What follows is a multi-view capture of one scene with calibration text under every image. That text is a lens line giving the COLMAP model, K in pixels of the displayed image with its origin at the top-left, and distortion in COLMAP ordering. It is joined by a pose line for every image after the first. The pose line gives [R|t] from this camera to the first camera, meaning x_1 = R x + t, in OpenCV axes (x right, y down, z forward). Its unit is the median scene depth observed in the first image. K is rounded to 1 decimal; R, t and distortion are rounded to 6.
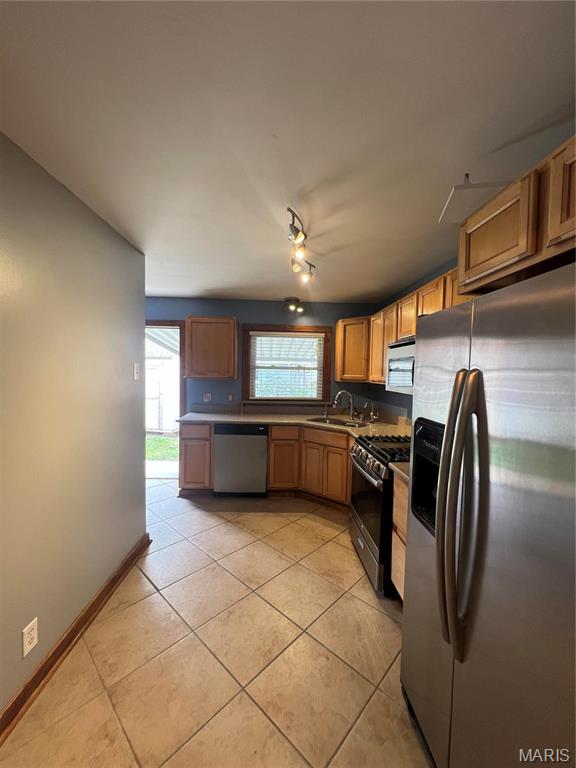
lens RADIAL K [[309.5, 0, 287.1], [0, 309.5, 382.7], [0, 0, 1]] dist [0.000677, 0.000190]
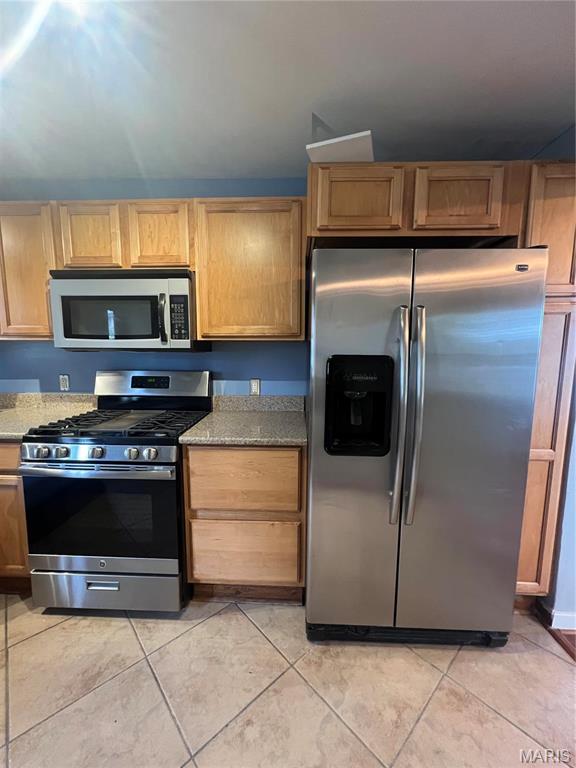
lens RADIAL K [[309.5, 0, 288.9], [0, 309.5, 384.2], [0, 0, 1]] dist [0.000677, 0.000190]
pose [[0.078442, -0.133504, 0.987939, -0.187120], [0.031795, 0.990824, 0.131369, 0.022212], [-0.996412, 0.021106, 0.081967, 0.351104]]
